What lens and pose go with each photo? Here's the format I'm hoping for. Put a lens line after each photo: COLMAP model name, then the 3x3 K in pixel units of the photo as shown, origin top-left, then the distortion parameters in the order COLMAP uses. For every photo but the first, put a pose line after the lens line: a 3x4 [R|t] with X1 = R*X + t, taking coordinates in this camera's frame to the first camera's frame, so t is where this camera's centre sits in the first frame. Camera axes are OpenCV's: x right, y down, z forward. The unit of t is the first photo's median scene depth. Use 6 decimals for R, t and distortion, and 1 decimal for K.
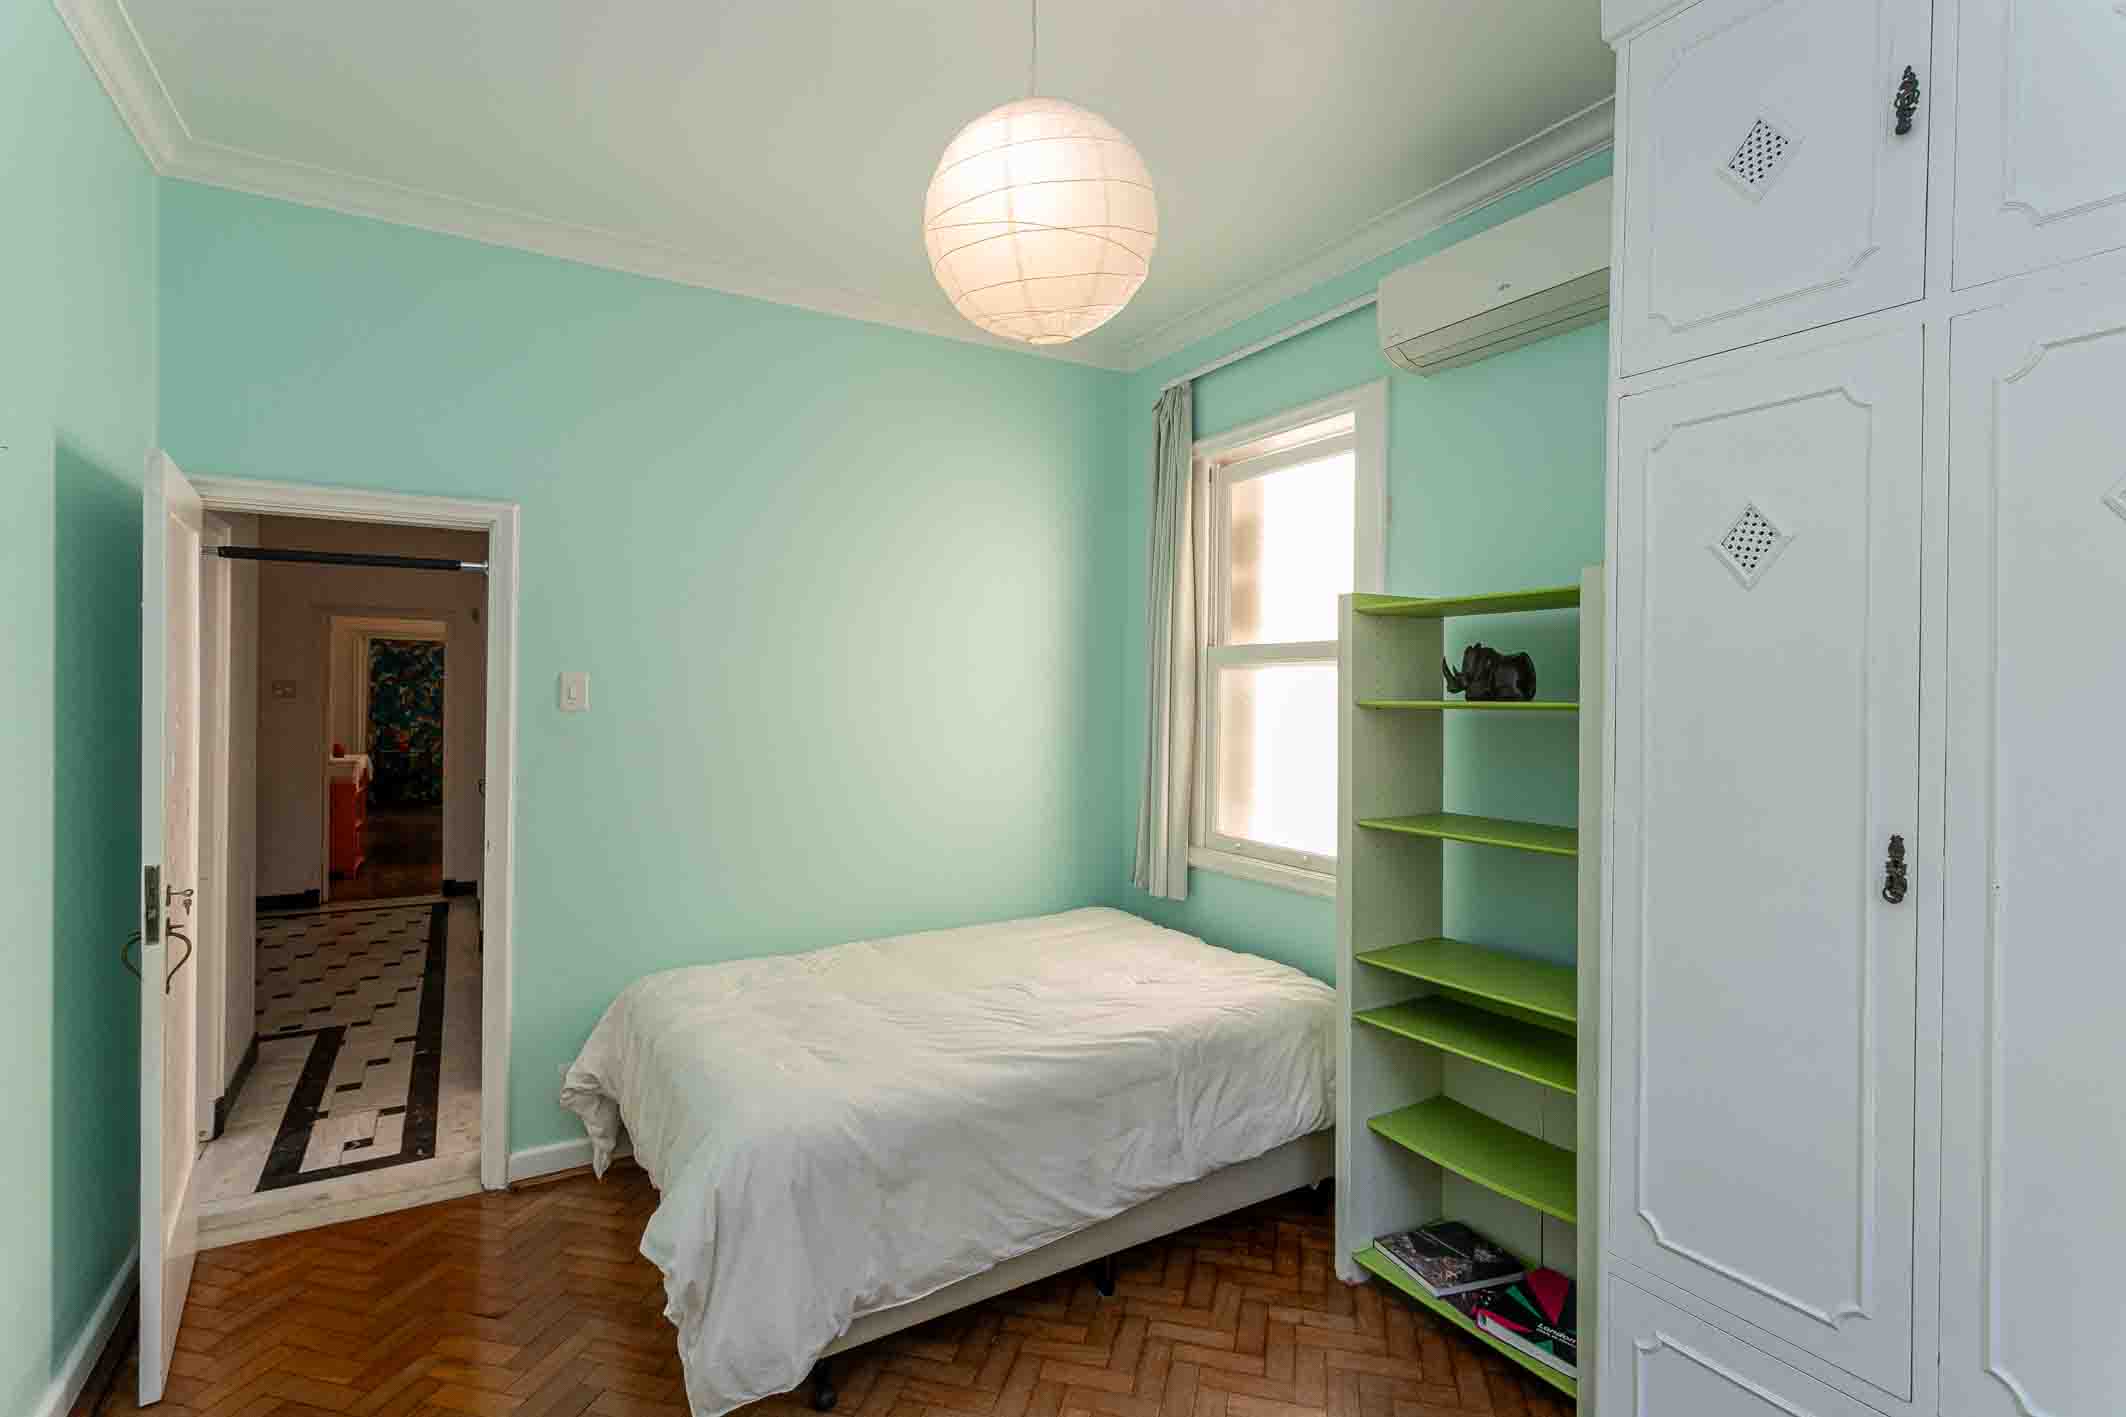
lens RADIAL K [[1008.1, 0, 1071.7], [0, 1008.1, 704.0], [0, 0, 1]] dist [-0.000333, 0.001822]
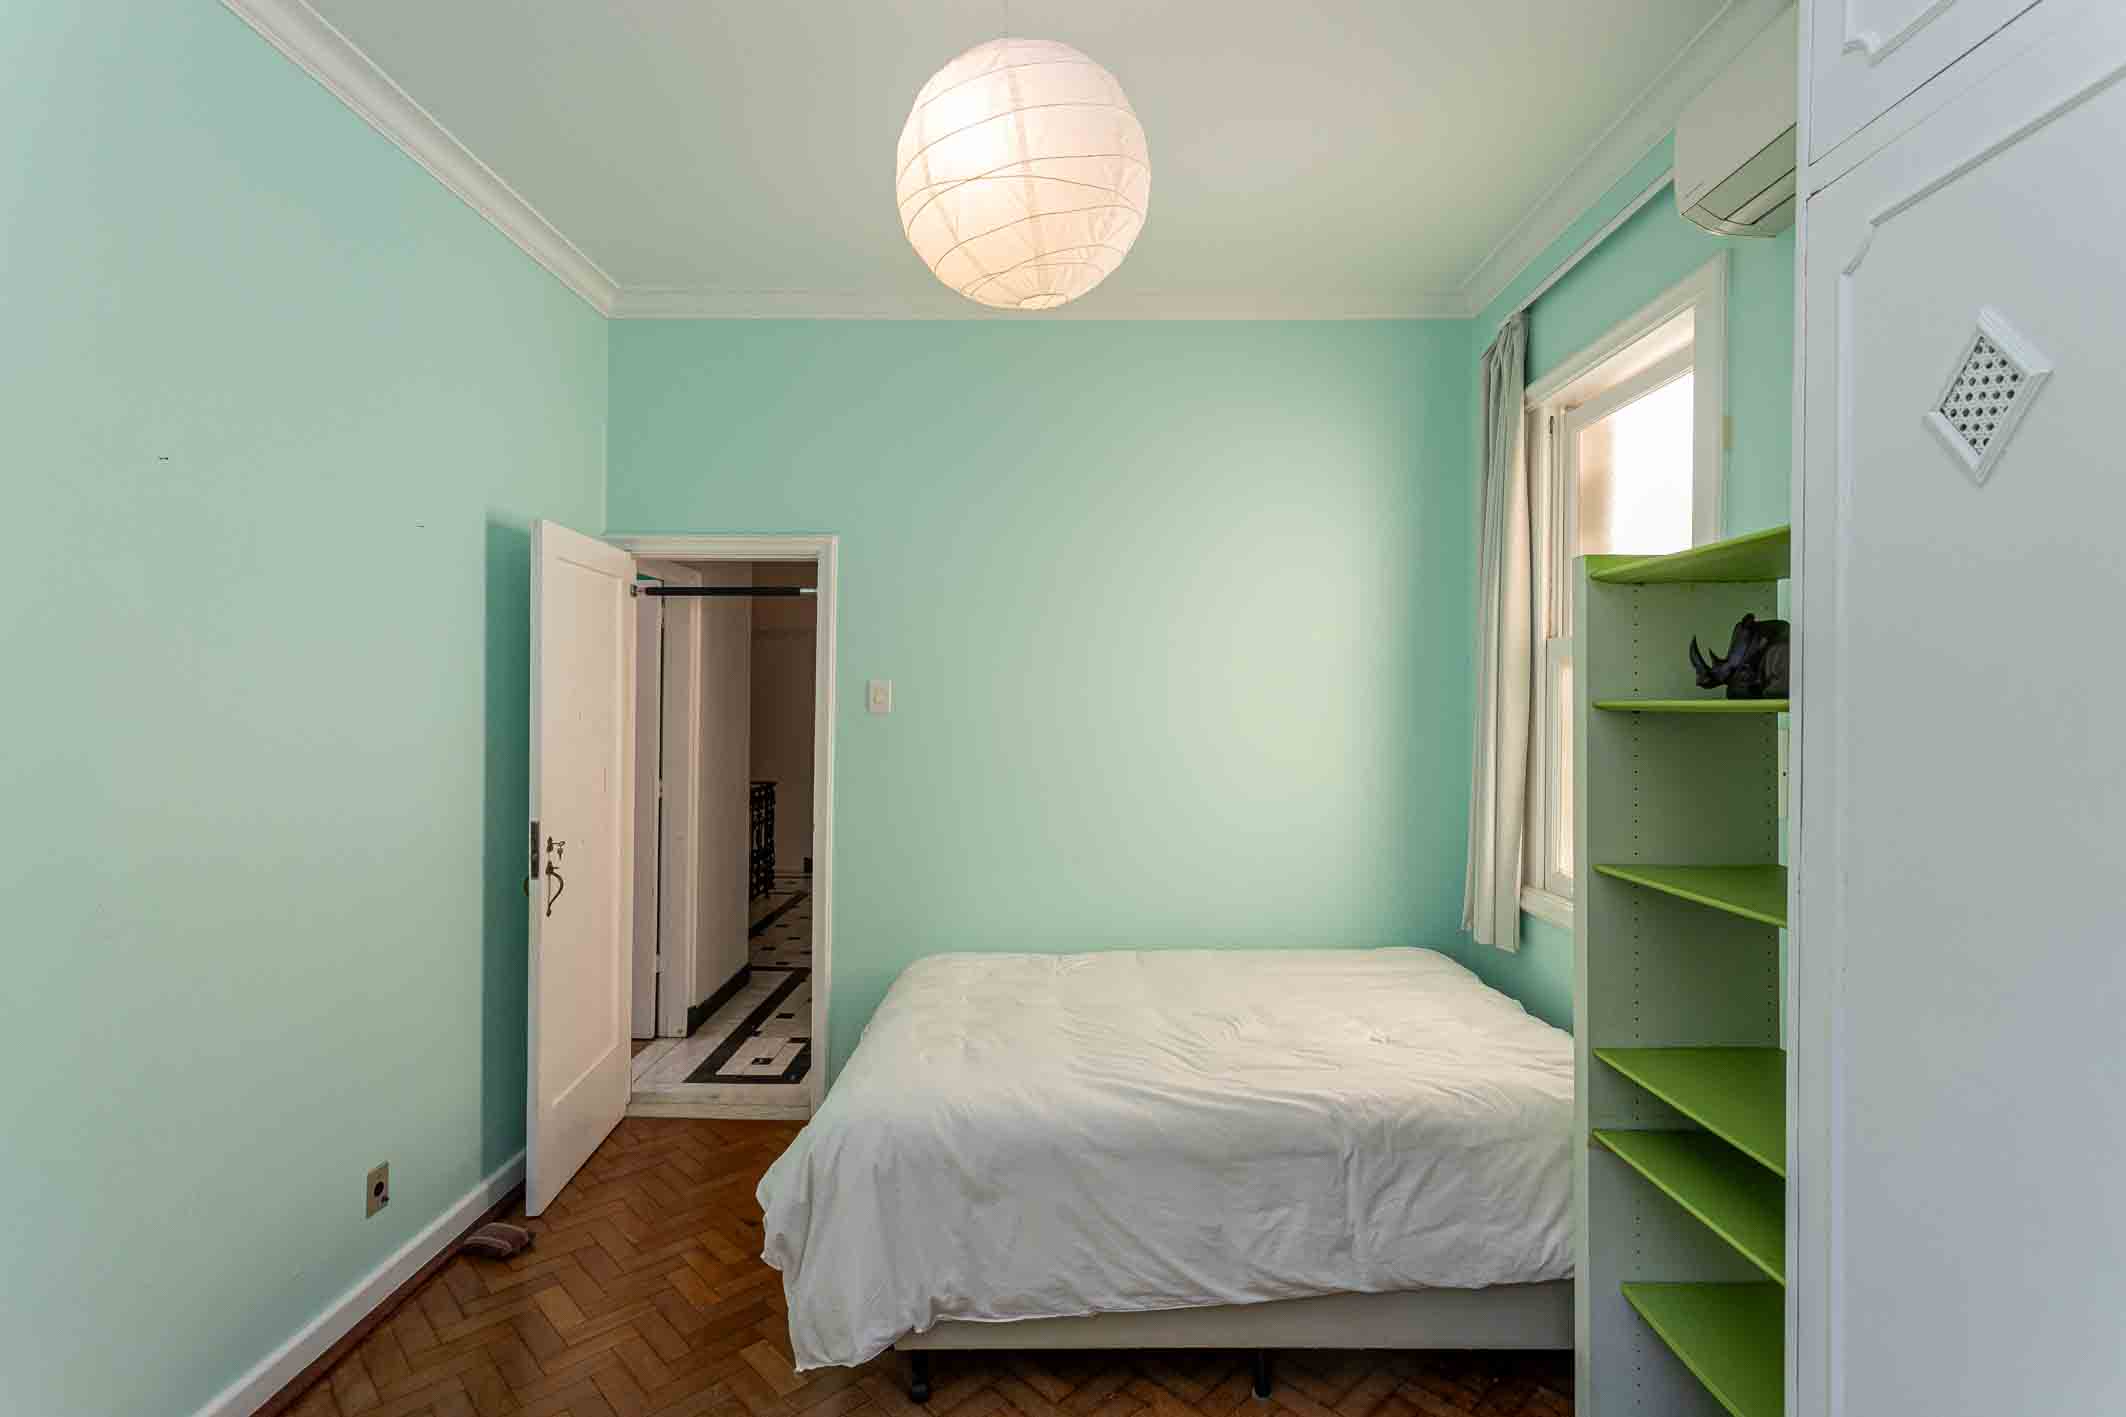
lens RADIAL K [[1008.1, 0, 1057.4], [0, 1008.1, 703.0], [0, 0, 1]] dist [-0.000333, 0.001822]
pose [[0.849983, -0.000949, -0.526809, 0.333215], [-0.006121, 0.999913, -0.011676, 0.008831], [0.526774, 0.013149, 0.849904, 0.168902]]
